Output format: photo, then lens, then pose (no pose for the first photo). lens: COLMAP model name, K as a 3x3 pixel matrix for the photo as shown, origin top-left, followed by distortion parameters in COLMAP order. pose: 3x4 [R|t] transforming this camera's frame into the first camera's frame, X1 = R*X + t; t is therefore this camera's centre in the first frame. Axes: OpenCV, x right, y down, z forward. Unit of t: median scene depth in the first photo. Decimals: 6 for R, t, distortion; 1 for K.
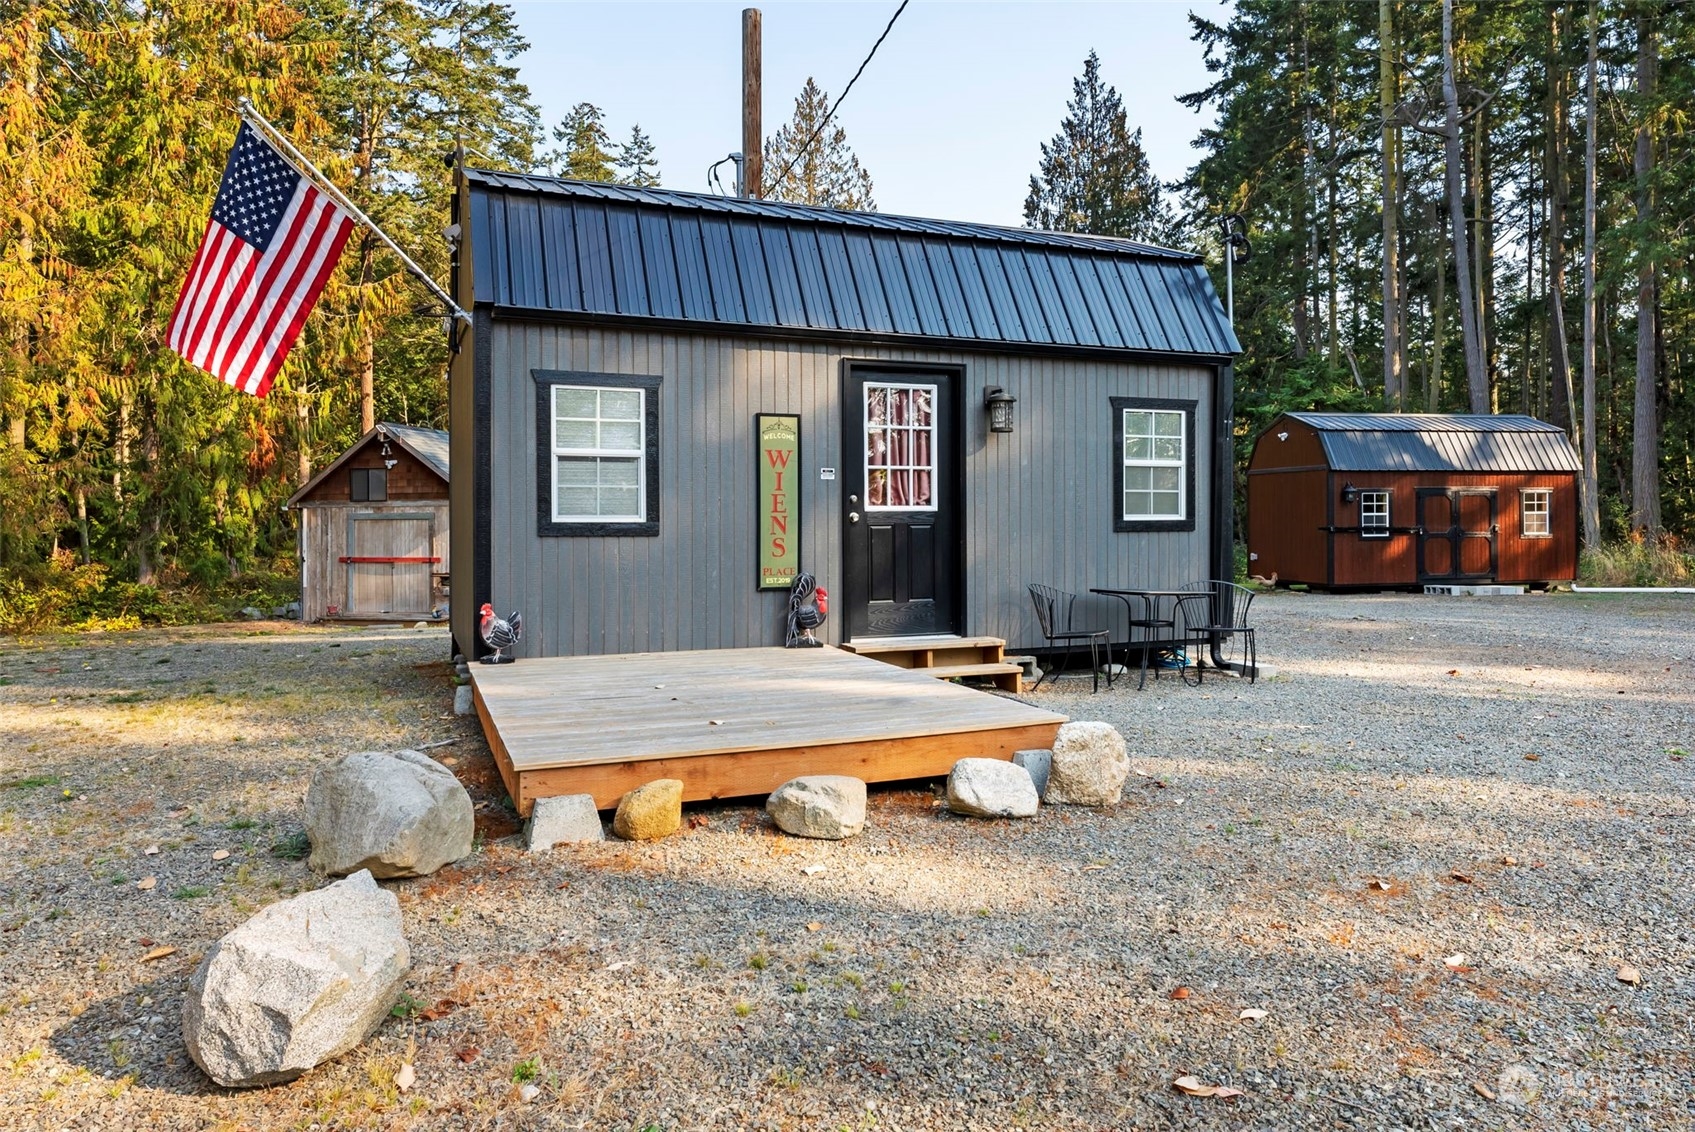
lens RADIAL K [[1112.8, 0, 853.2], [0, 1112.8, 515.8], [0, 0, 1]] dist [-0.007697, 0.001025]
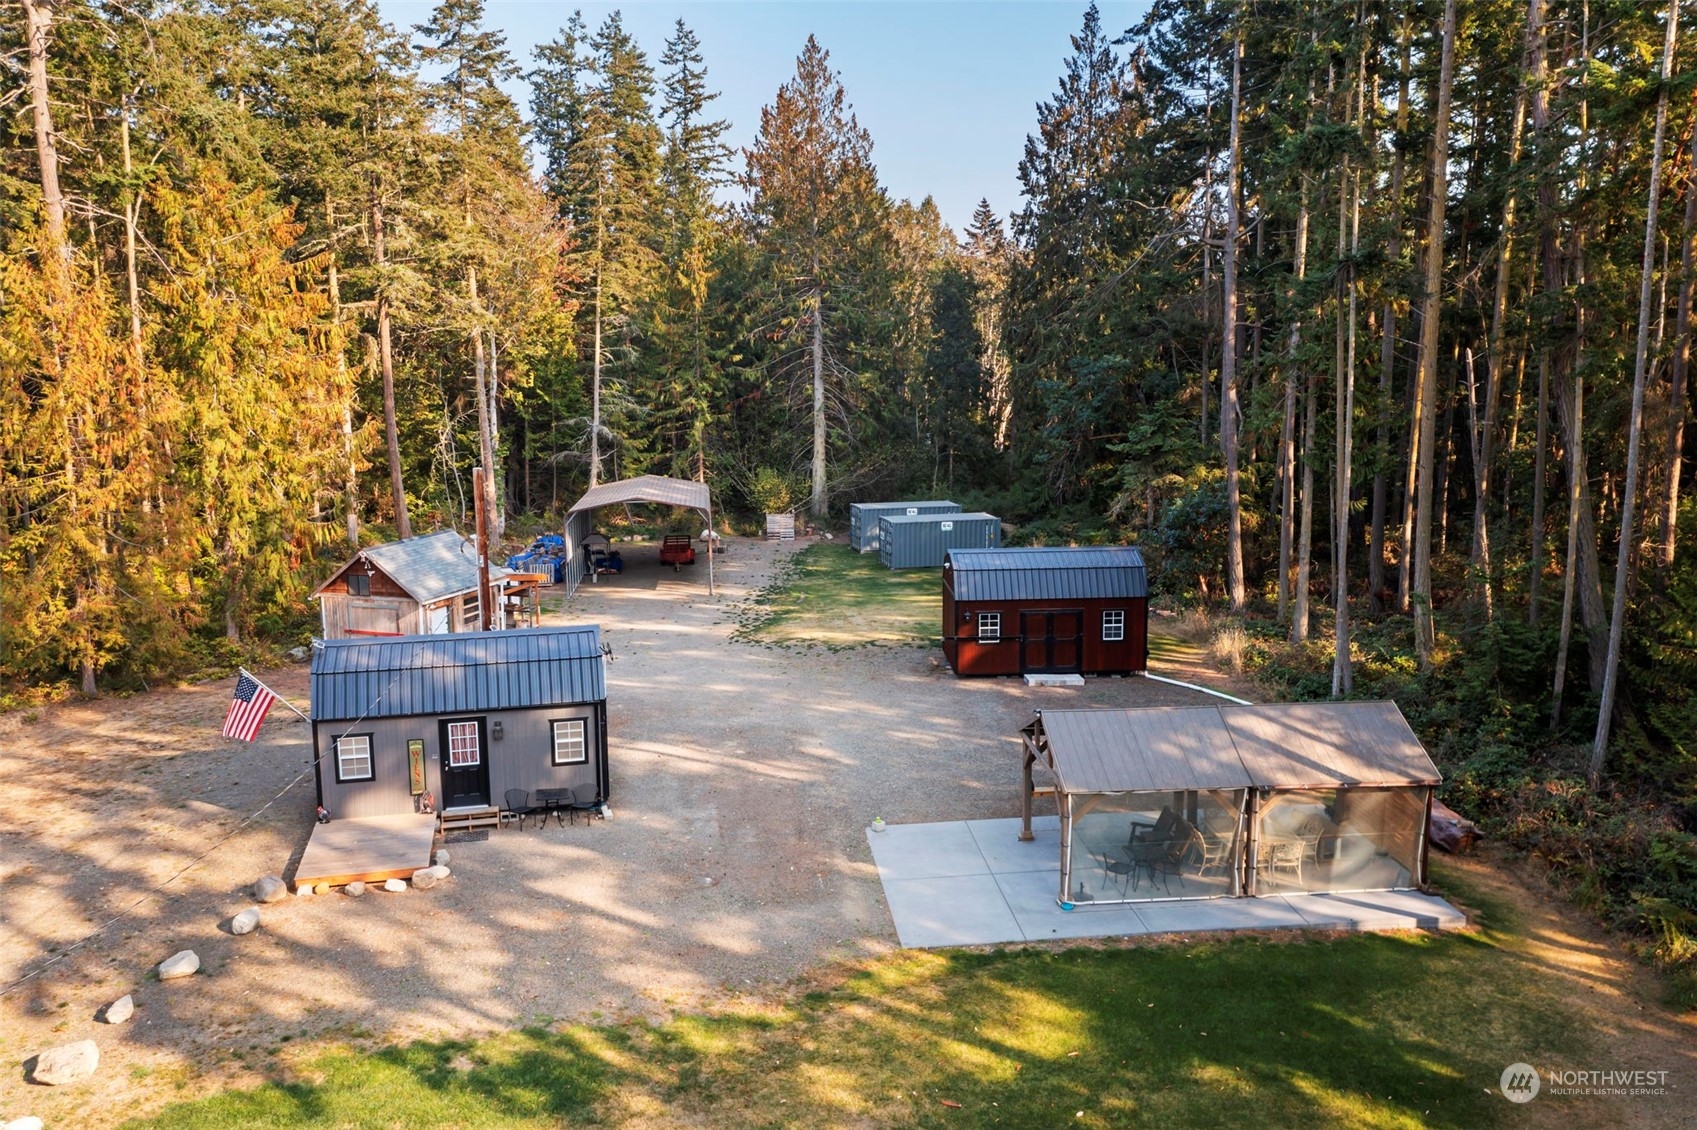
lens RADIAL K [[1379.2, 0, 875.5], [0, 1379.2, 565.1], [0, 0, 1]] dist [0.030488, 0.002685]
pose [[0.989468, 0.034475, -0.140588, 0.368464], [-0.007209, 0.981755, 0.190011, -0.279899], [0.144573, -0.186996, 0.971664, -0.525670]]
